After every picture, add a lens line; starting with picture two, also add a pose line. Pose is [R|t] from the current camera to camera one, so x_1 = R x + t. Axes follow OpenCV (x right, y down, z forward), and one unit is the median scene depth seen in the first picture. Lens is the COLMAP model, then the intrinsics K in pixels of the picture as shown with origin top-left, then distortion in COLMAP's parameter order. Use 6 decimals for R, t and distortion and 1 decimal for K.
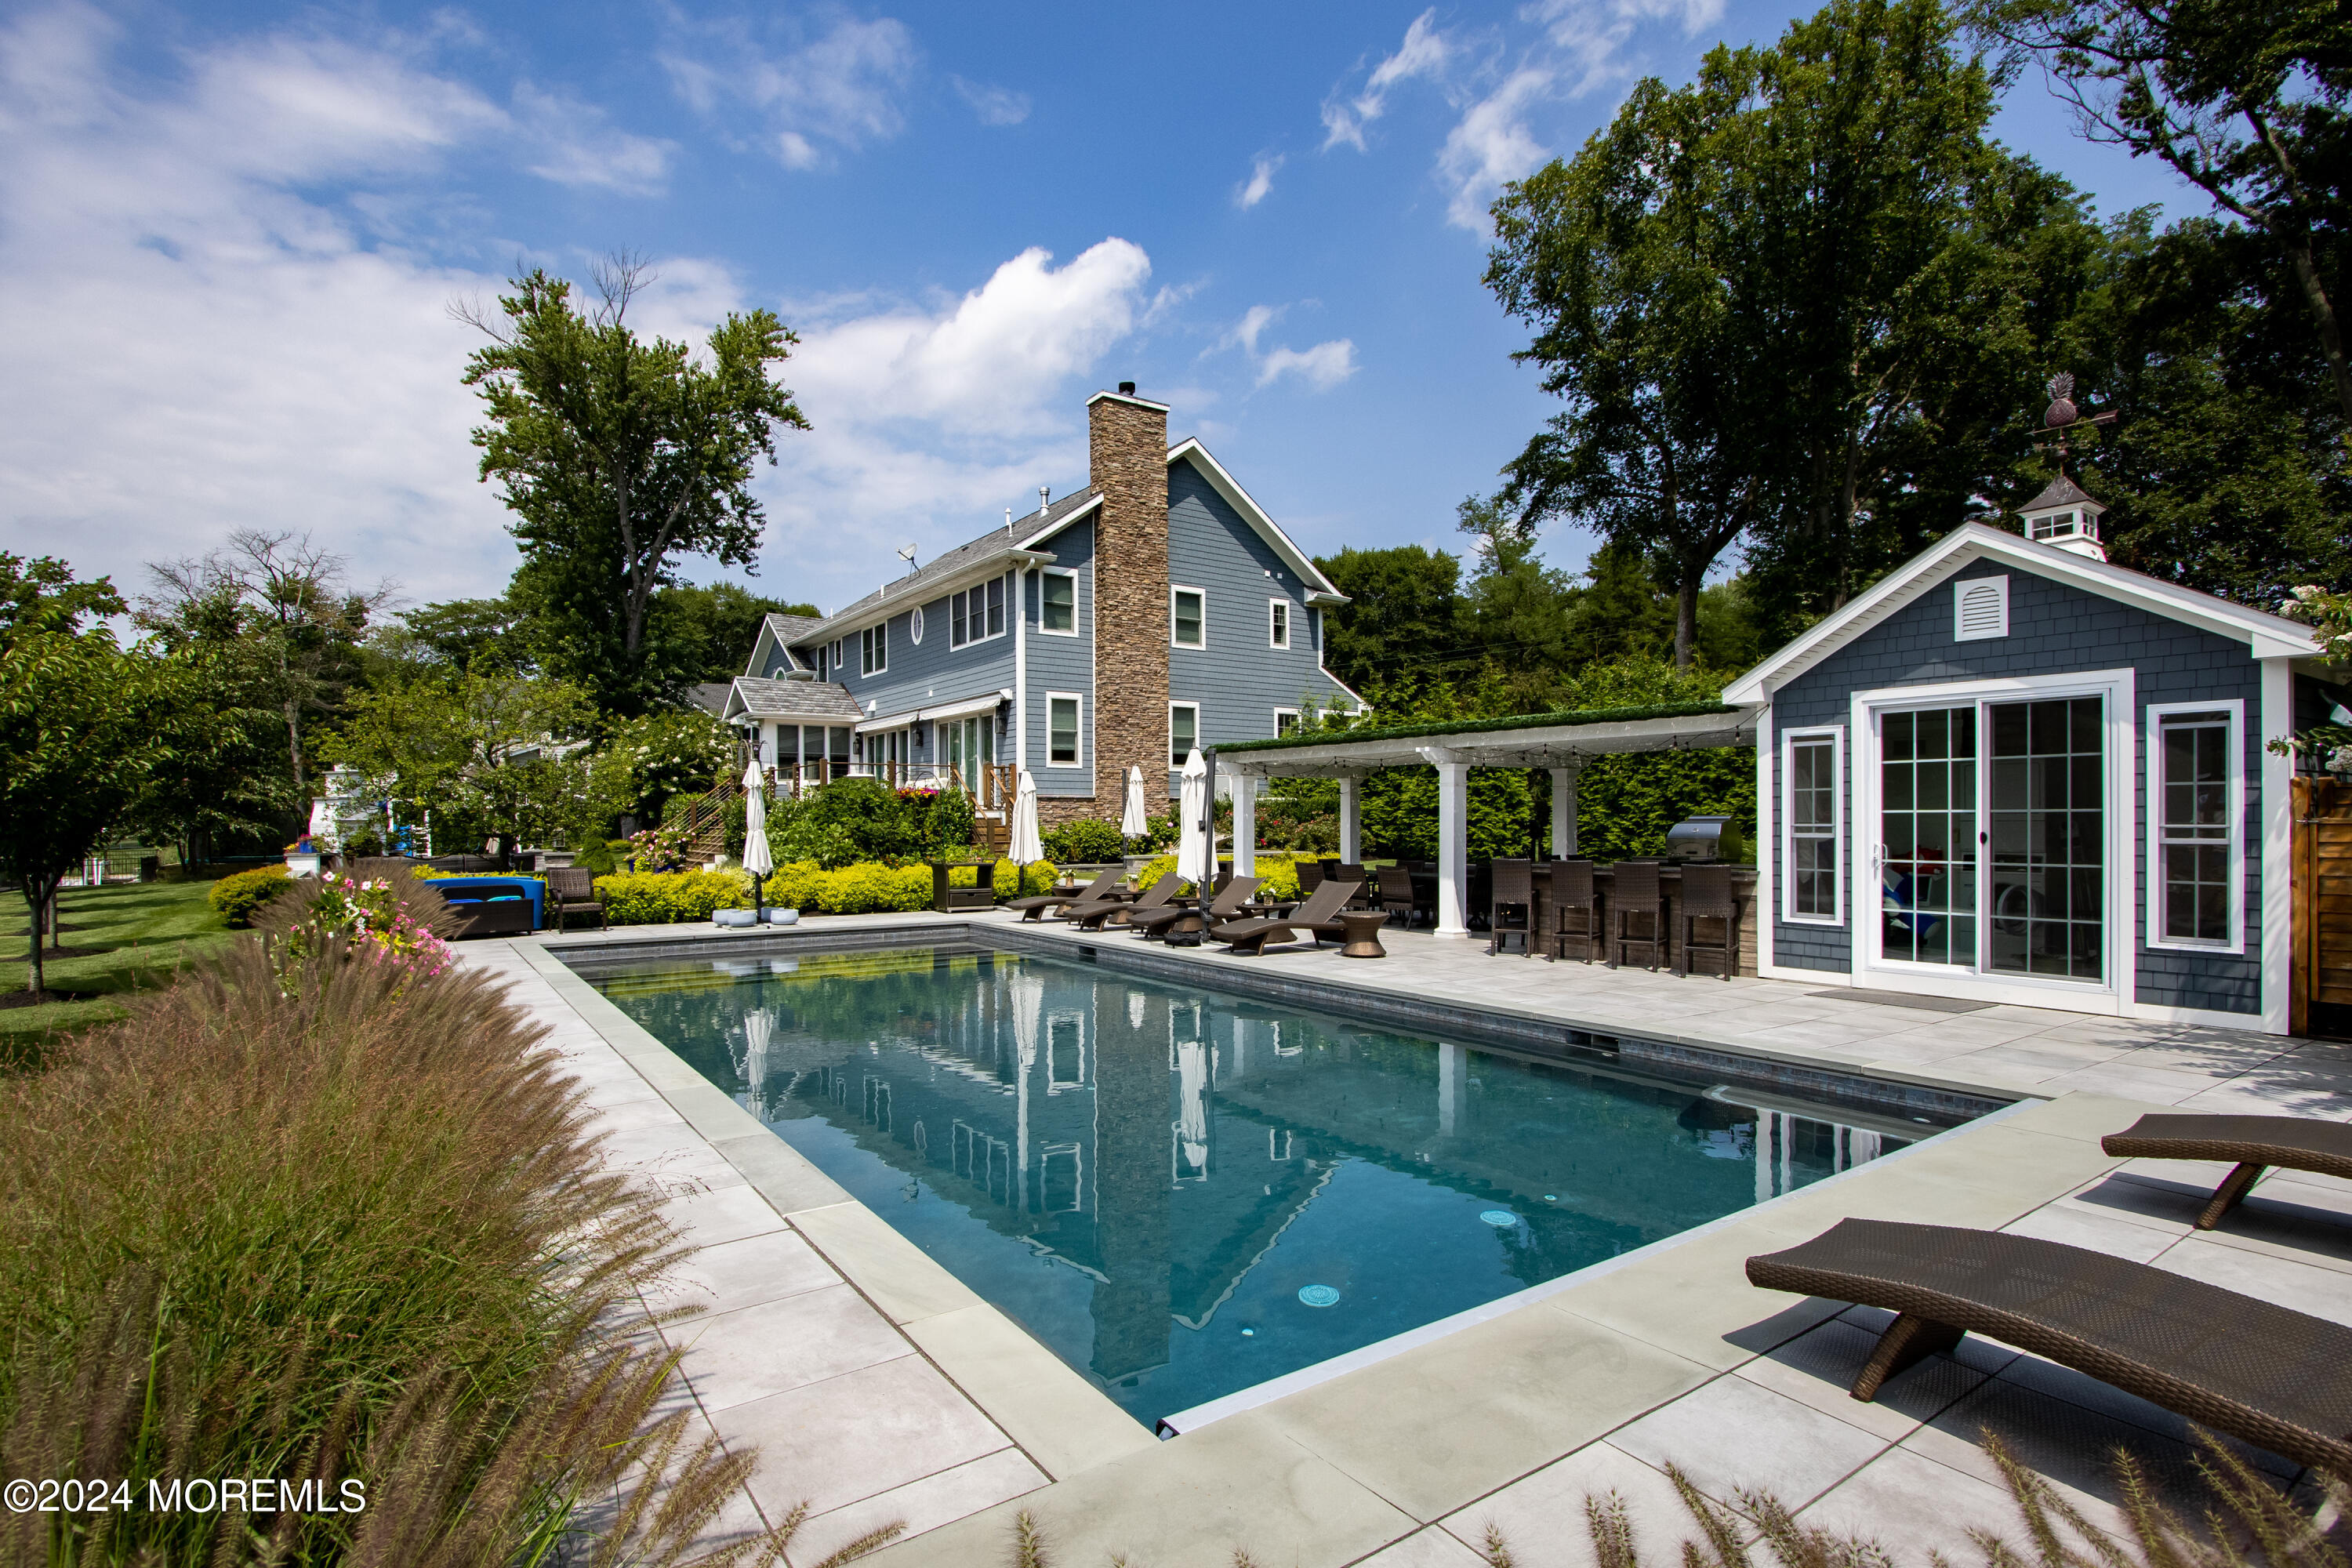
lens RADIAL K [[1105.2, 0, 1166.9], [0, 1105.2, 825.7], [0, 0, 1]] dist [0.001858, -0.000156]
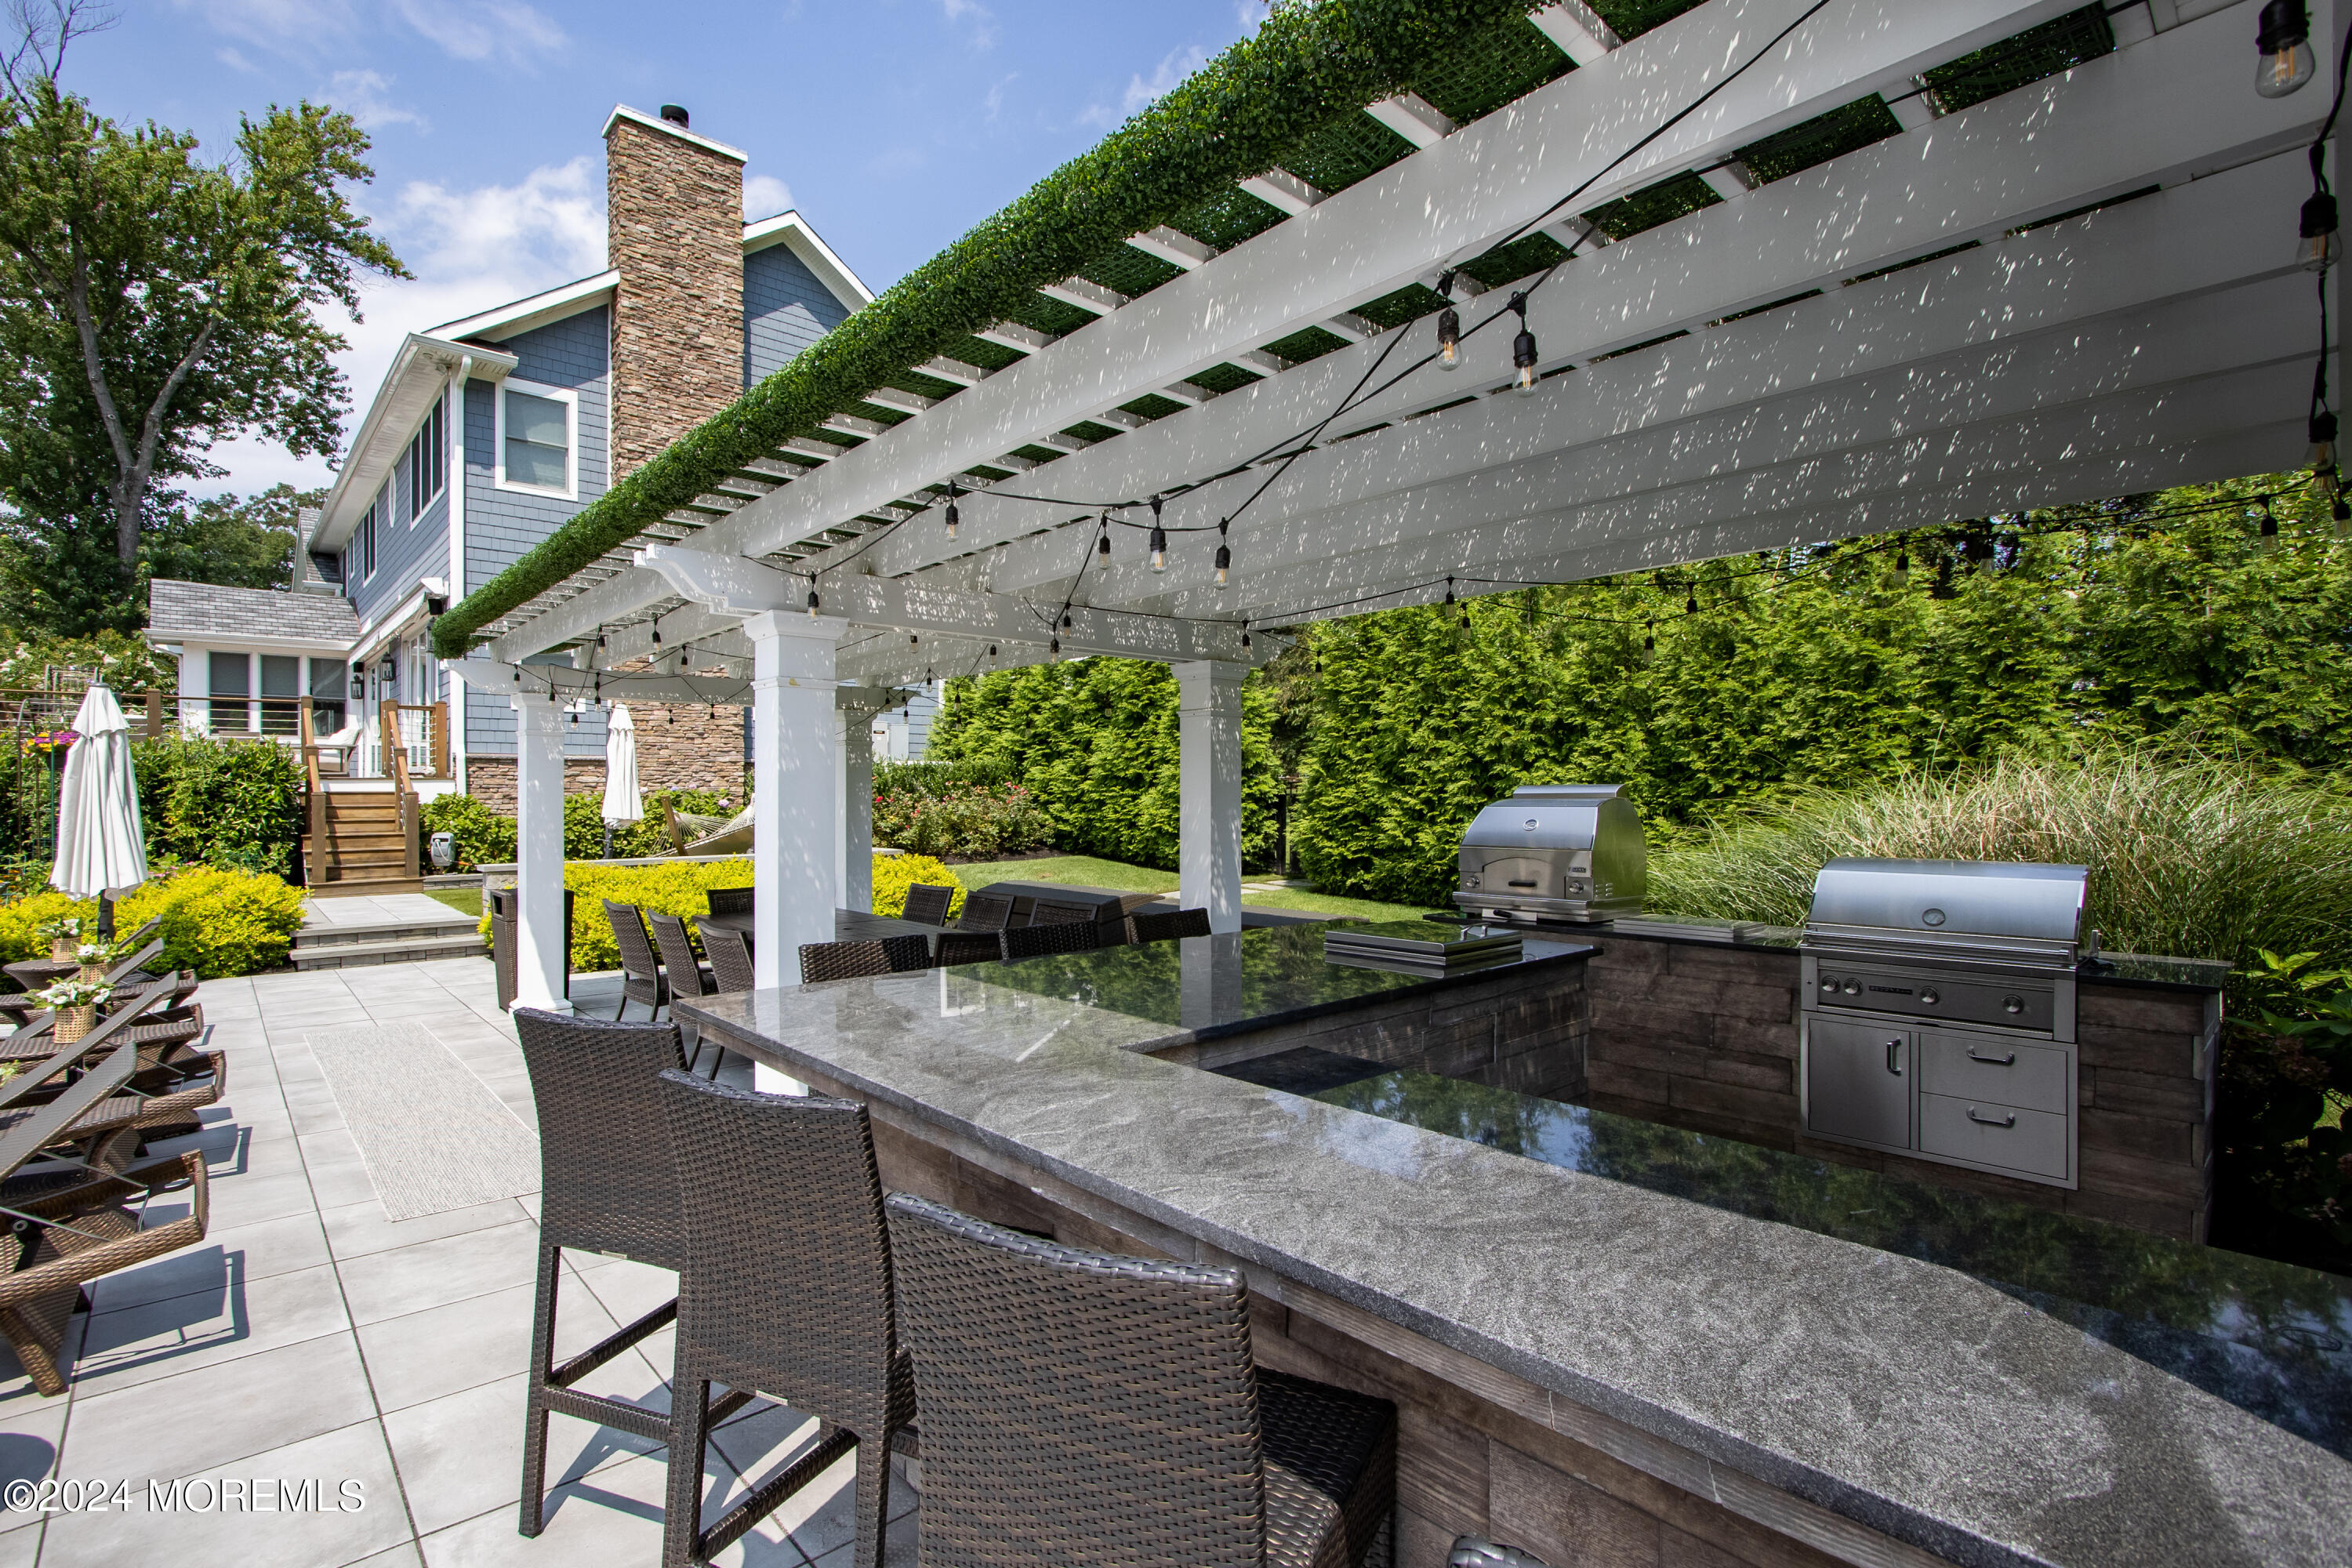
lens RADIAL K [[1105.2, 0, 1173.5], [0, 1105.2, 786.0], [0, 0, 1]] dist [0.001858, -0.000156]
pose [[0.989666, -0.000023, 0.143393, 0.166161], [0.001837, 0.999920, -0.012518, -0.002409], [-0.143382, 0.012652, 0.989587, 0.351746]]
